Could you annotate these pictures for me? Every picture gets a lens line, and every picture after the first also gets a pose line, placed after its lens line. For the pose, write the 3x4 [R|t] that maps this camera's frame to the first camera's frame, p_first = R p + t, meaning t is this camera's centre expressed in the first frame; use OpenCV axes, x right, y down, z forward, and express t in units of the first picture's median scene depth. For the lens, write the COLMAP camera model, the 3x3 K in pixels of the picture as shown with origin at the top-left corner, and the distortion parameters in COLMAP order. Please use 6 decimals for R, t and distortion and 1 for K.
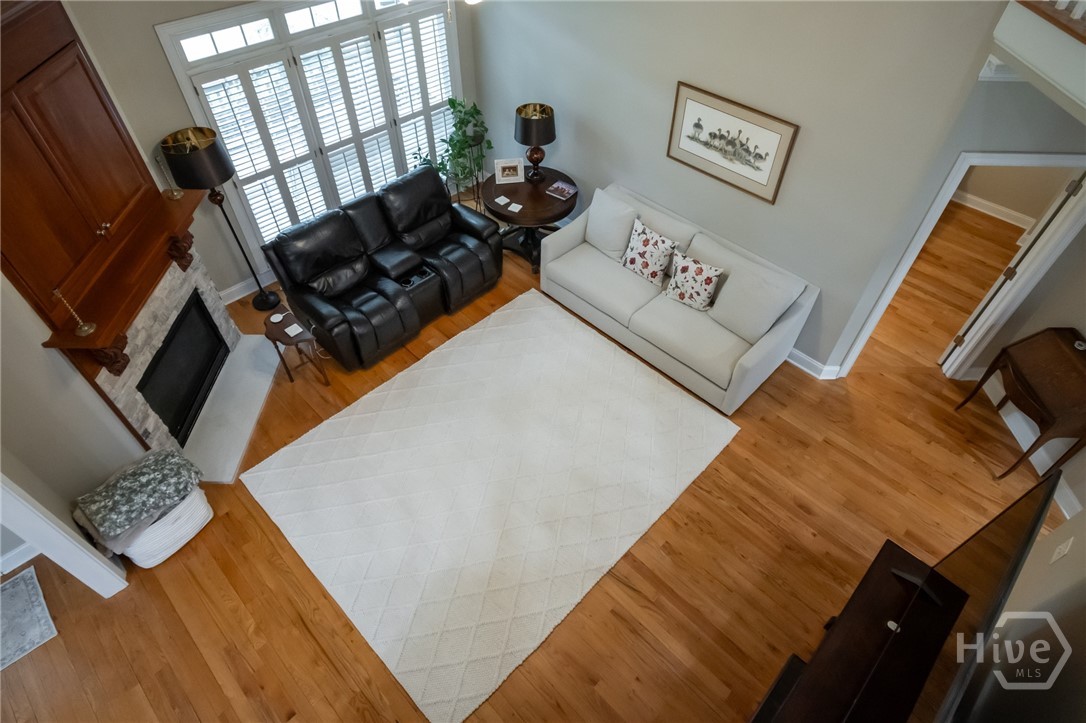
lens RADIAL K [[617.4, 0, 543.8], [0, 617.4, 360.5], [0, 0, 1]] dist [0.002768, 0.001092]
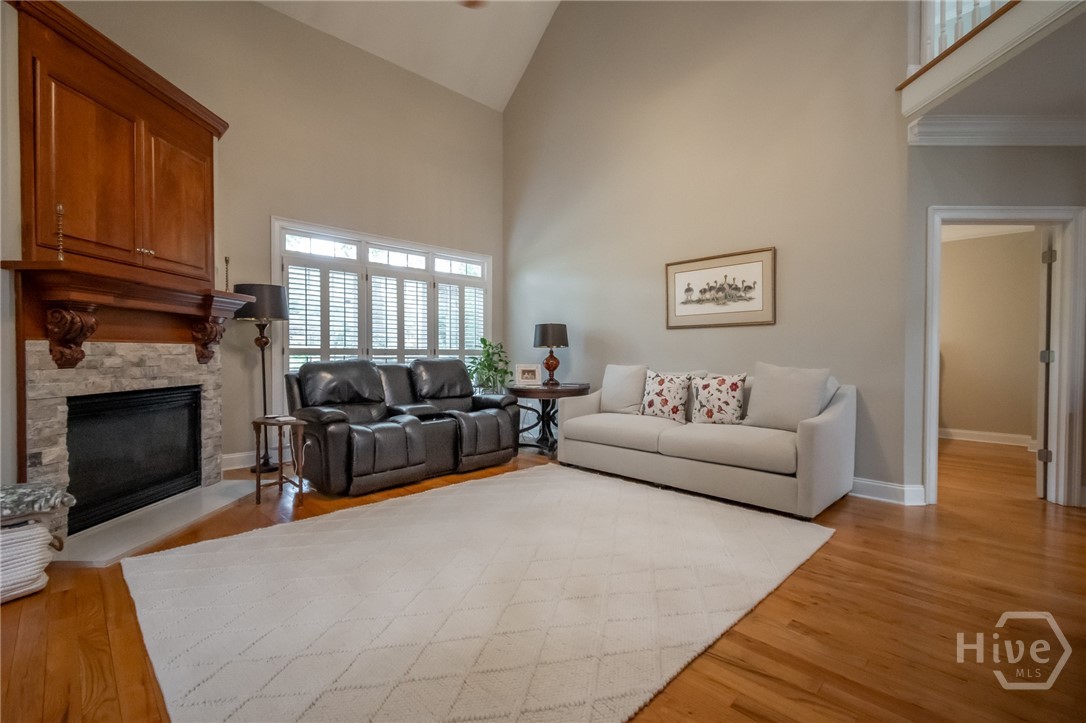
lens RADIAL K [[491.8, 0, 543.1], [0, 491.8, 360.1], [0, 0, 1]] dist [0.009226, -0.004282]
pose [[0.999916, -0.007524, -0.010577, -0.022231], [-0.002734, 0.674508, -0.738263, 0.404529], [0.012690, 0.738229, 0.674430, 0.442309]]
